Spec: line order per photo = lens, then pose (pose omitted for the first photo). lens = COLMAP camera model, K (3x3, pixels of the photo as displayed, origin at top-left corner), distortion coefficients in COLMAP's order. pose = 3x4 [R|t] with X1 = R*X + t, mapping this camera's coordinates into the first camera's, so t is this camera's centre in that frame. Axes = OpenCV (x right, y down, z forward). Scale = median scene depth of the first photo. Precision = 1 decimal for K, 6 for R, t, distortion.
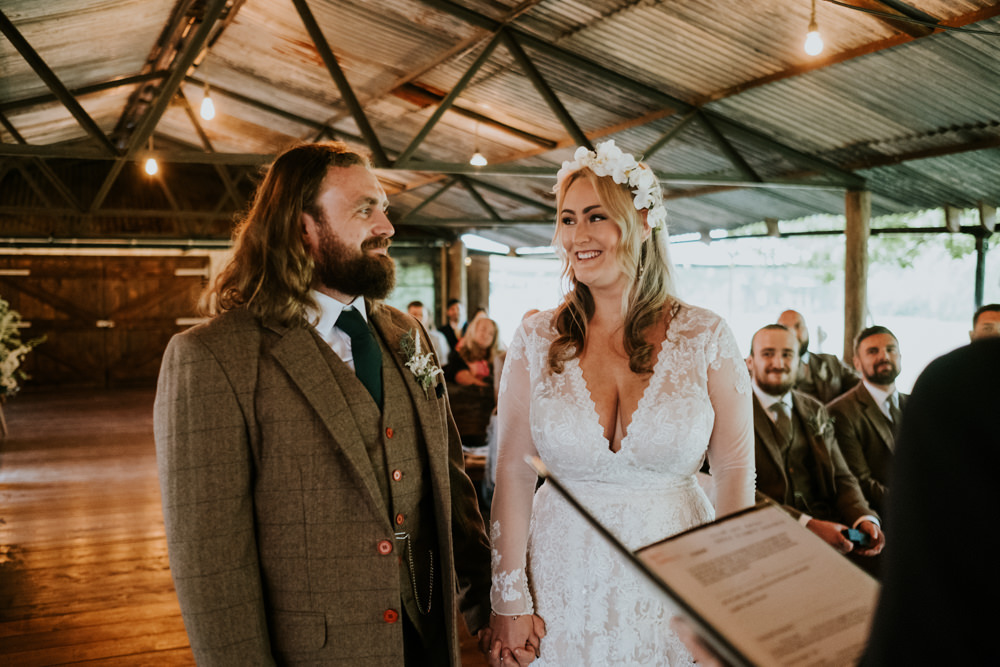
lens RADIAL K [[1048.4, 0, 463.9], [0, 1048.4, 375.6], [0, 0, 1]] dist [-0.005212, 0.026006]
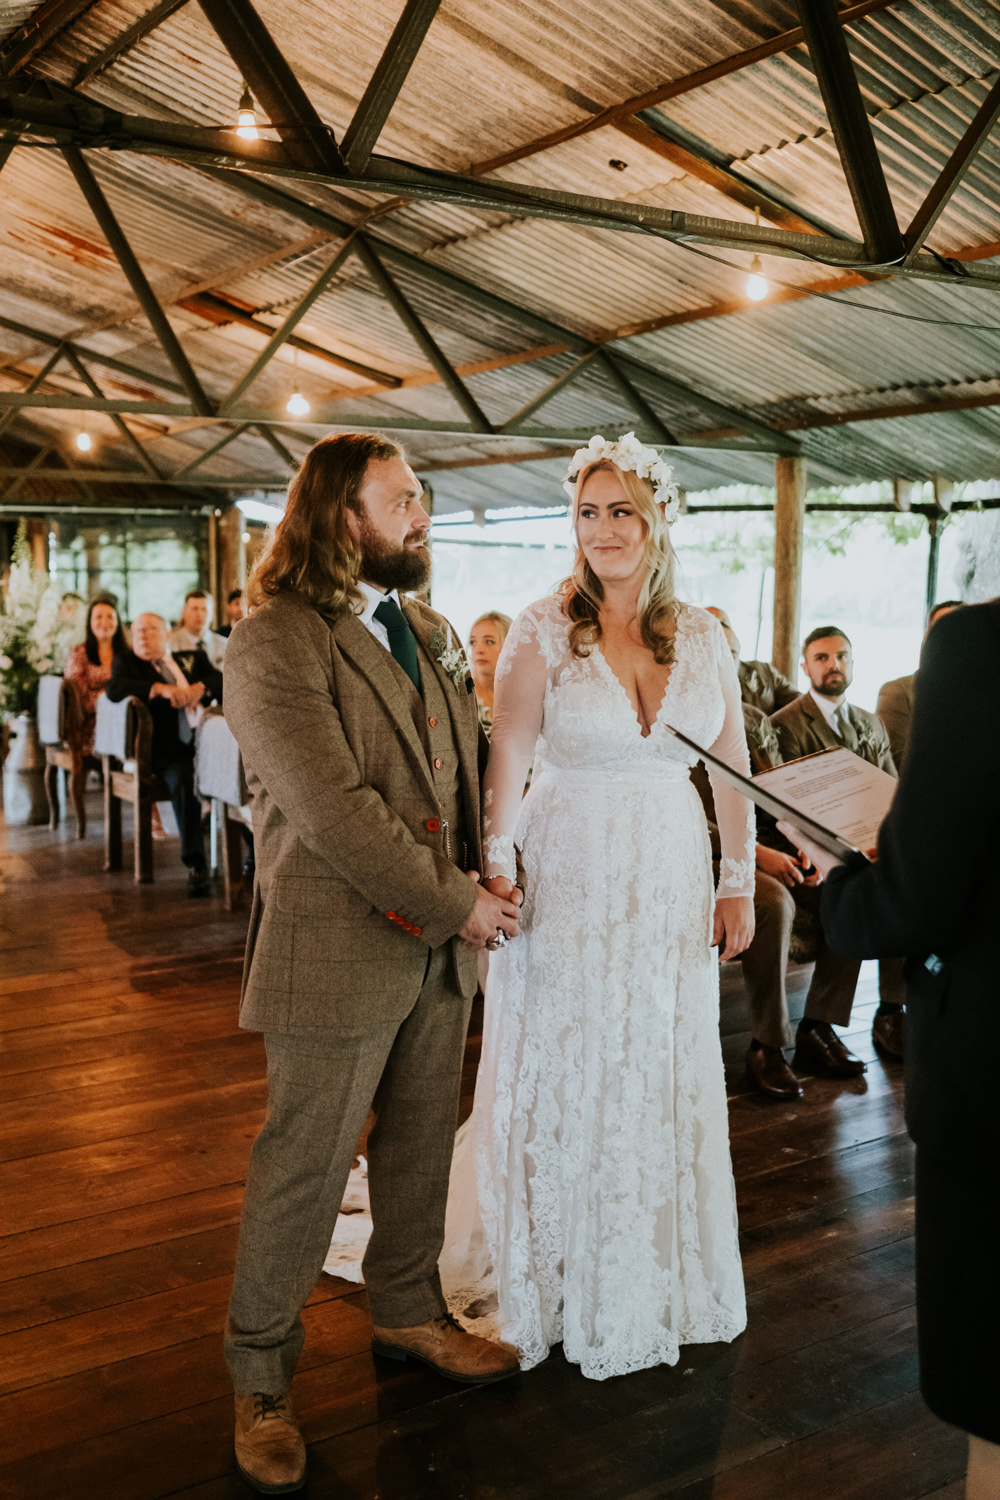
lens RADIAL K [[1589.9, 0, 500.0], [0, 1589.9, 750.0], [0, 0, 1]] dist [-0.009611, 0.044479]
pose [[0.979647, -0.014108, 0.200230, -0.085937], [0.008801, 0.999587, 0.027367, 0.009803], [-0.200534, -0.025047, 0.979367, -0.138402]]
